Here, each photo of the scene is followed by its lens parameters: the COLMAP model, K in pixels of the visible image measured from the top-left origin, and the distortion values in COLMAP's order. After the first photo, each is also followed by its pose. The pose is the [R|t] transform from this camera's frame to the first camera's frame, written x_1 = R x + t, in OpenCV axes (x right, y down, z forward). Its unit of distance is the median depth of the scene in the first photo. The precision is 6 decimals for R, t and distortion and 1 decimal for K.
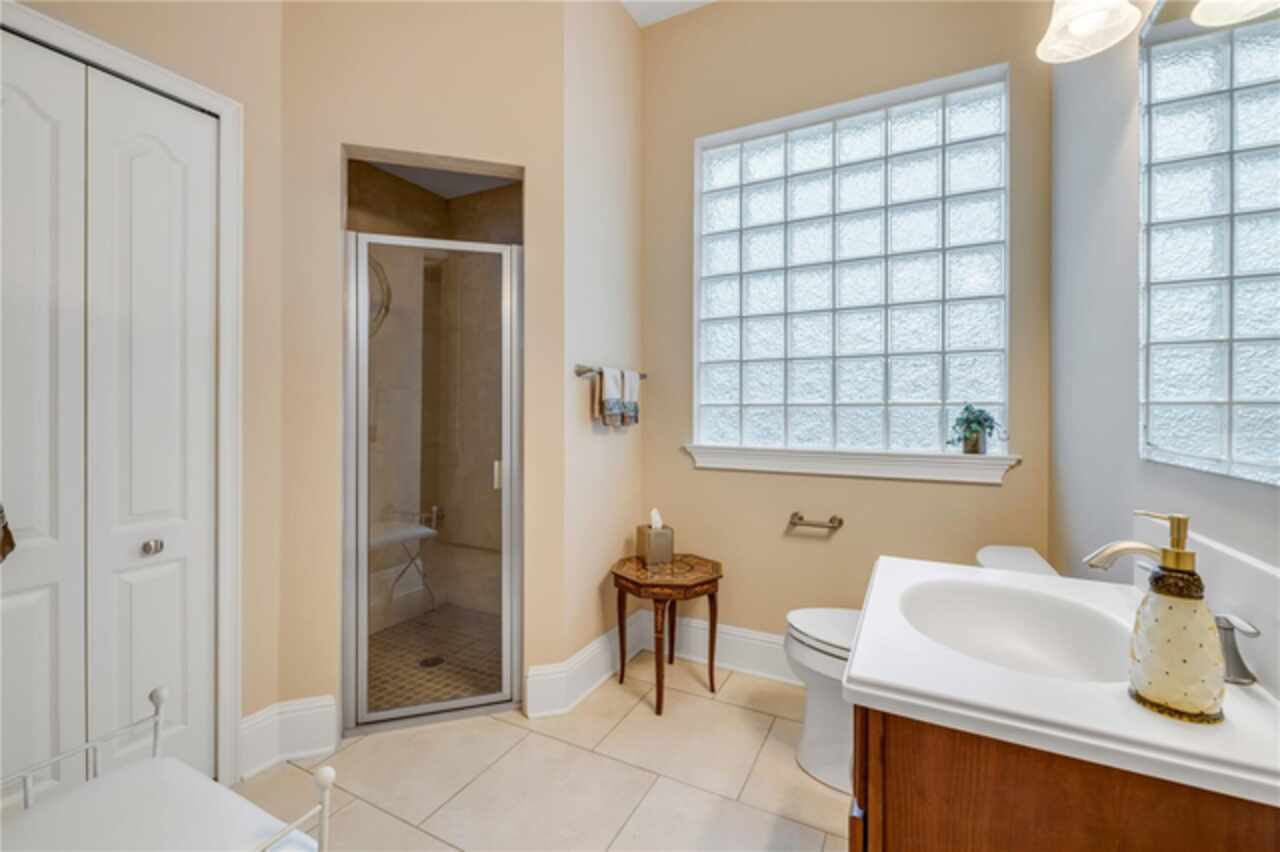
lens RADIAL K [[536.3, 0, 635.3], [0, 536.3, 419.5], [0, 0, 1]] dist [-0.001327, -0.000091]
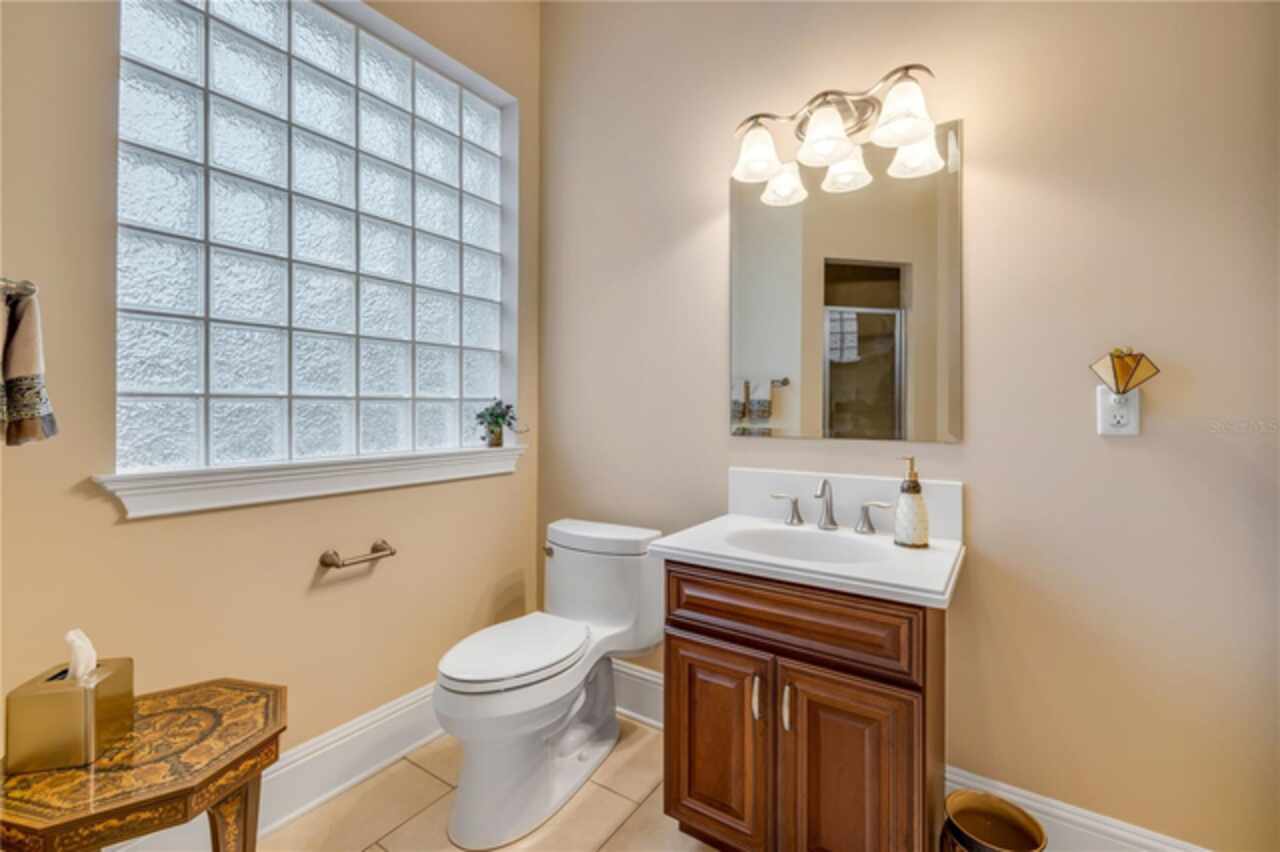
lens RADIAL K [[550.2, 0, 643.5], [0, 550.2, 410.5], [0, 0, 1]] dist [-0.000669, 0.000095]
pose [[0.102202, -0.007250, 0.994737, -0.377413], [0.007667, 0.999949, 0.006500, -0.012631], [-0.994734, 0.006963, 0.102253, 0.522112]]
